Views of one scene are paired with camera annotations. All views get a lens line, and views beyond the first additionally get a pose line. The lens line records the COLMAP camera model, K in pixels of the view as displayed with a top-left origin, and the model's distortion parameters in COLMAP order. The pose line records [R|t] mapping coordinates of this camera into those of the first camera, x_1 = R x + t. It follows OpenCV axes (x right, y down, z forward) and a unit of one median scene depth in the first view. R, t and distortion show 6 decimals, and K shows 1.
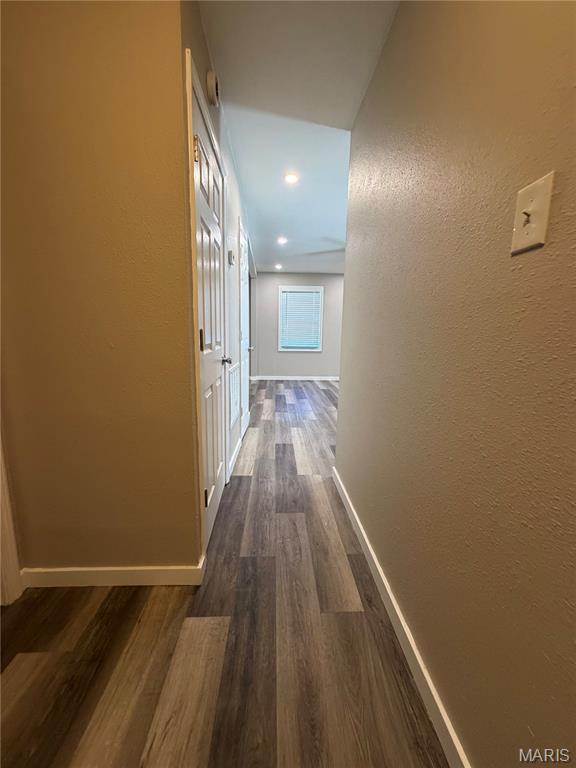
lens RADIAL K [[307.6, 0, 288.5], [0, 307.6, 384.4], [0, 0, 1]] dist [-0.002989, 0.000893]
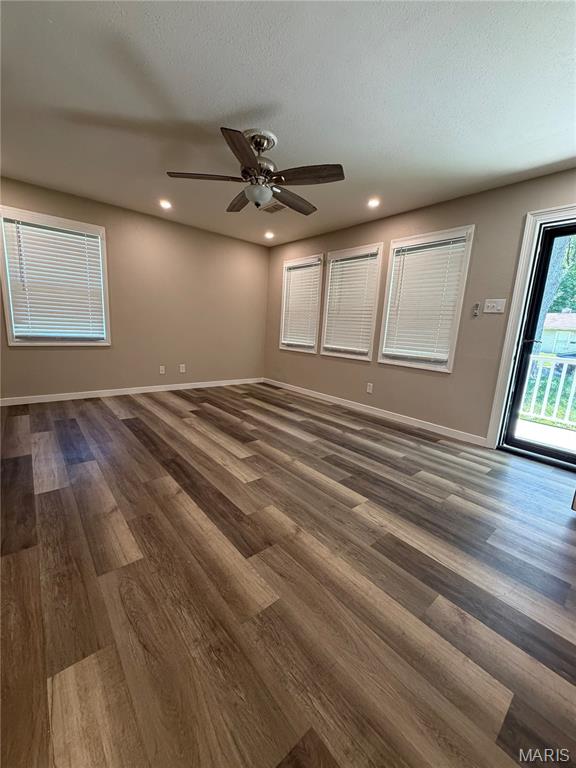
lens RADIAL K [[307.6, 0, 289.0], [0, 307.6, 382.2], [0, 0, 1]] dist [-0.002989, 0.000893]
pose [[0.789528, -0.091736, 0.606820, 0.018255], [0.062046, 0.995630, 0.069788, -0.063887], [-0.610570, -0.017449, 0.791770, 0.387266]]
